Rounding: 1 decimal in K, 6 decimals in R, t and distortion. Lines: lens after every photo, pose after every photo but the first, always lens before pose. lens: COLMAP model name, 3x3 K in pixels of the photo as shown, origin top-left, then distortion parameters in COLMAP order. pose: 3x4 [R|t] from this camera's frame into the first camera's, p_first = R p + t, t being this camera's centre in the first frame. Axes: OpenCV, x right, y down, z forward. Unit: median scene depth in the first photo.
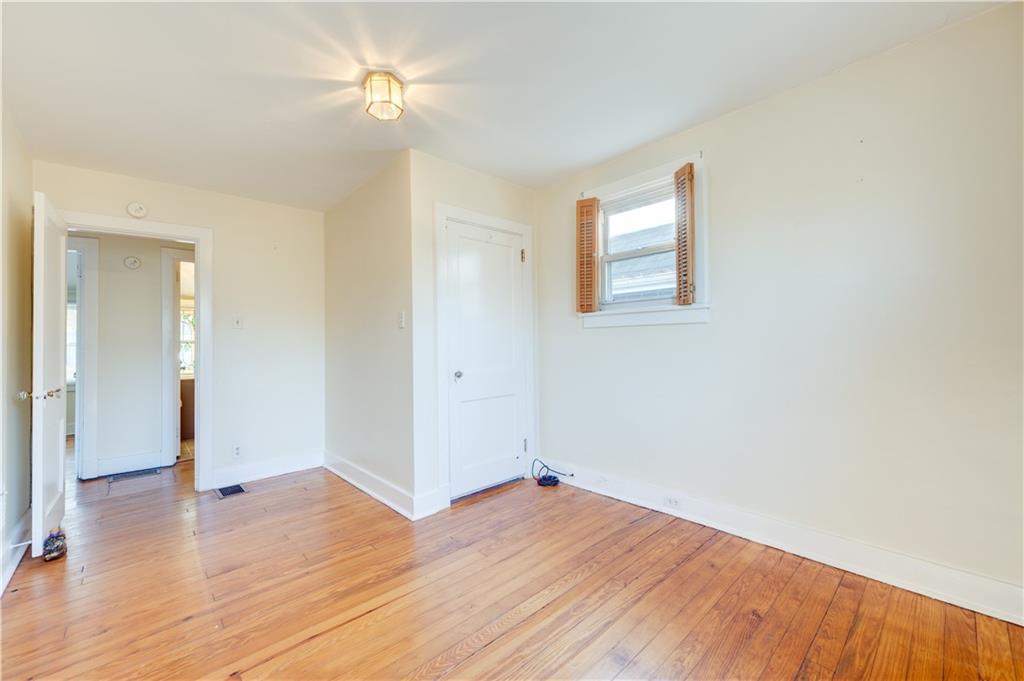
lens RADIAL K [[407.3, 0, 510.9], [0, 407.3, 339.0], [0, 0, 1]] dist [0.009834, -0.002132]
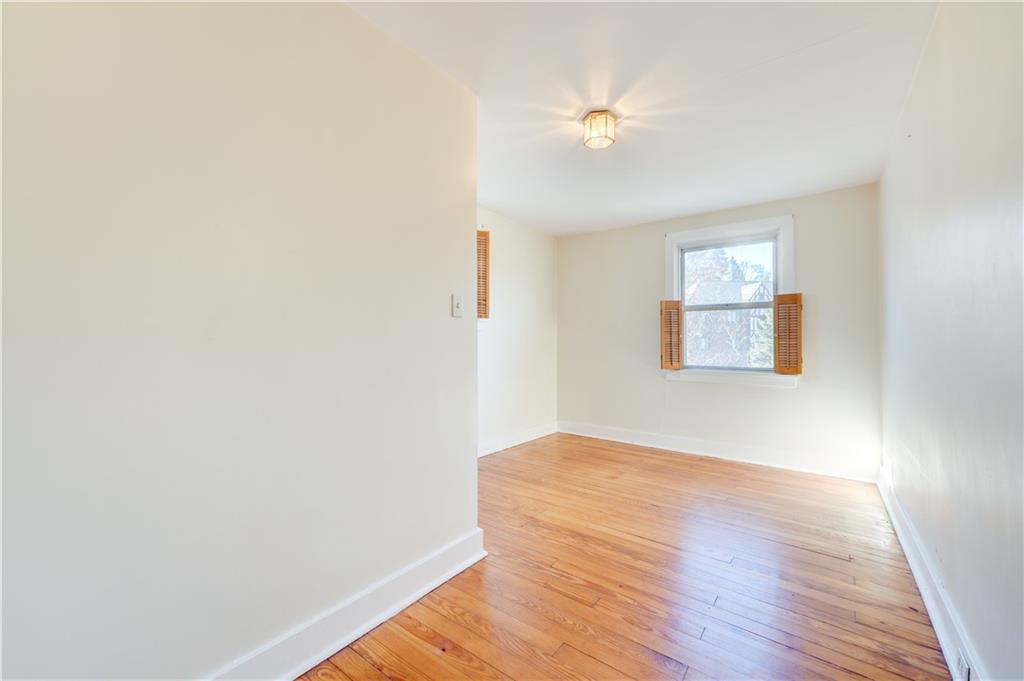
lens RADIAL K [[407.3, 0, 511.6], [0, 407.3, 341.6], [0, 0, 1]] dist [0.009834, -0.002132]
pose [[-0.163158, 0.009179, 0.986557, -1.331670], [-0.004149, 0.999941, -0.009990, 0.023385], [-0.986591, -0.005723, -0.163111, 1.348847]]
